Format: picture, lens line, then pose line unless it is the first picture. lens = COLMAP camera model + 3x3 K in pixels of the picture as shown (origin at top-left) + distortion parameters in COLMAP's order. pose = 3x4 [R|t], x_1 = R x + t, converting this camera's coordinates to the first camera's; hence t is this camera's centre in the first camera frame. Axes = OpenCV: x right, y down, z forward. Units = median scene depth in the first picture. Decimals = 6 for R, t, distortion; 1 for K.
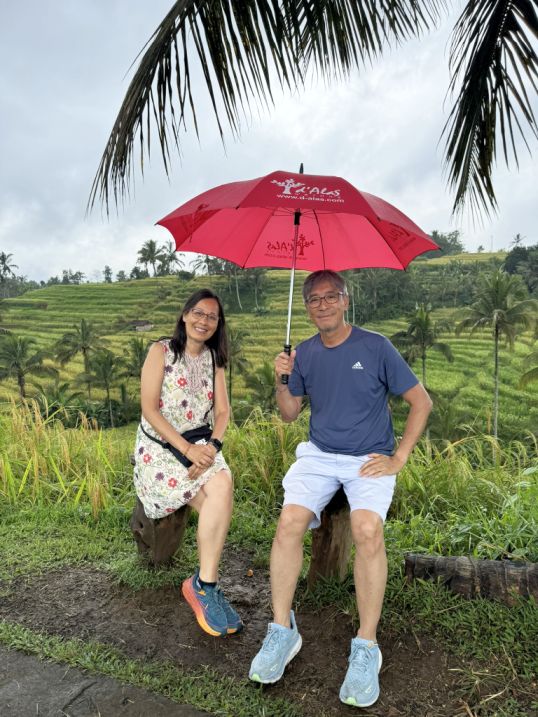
lens RADIAL K [[508.9, 0, 269.0], [0, 508.9, 358.5], [0, 0, 1]] dist [0.041223, -0.038942]
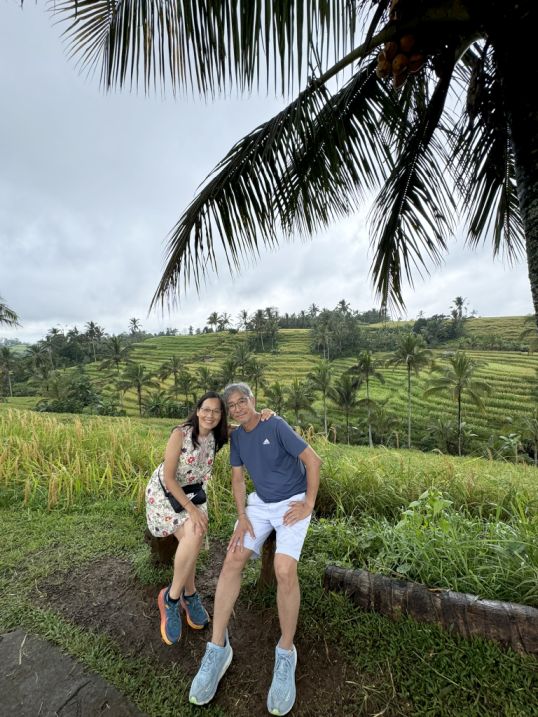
lens RADIAL K [[288.5, 0, 269.0], [0, 288.5, 358.5], [0, 0, 1]] dist [0.001912, 0.000358]
pose [[0.999196, 0.017642, -0.036005, 0.063039], [-0.020100, 0.997408, -0.069085, -0.077947], [0.034693, 0.069753, 0.996961, 0.066412]]
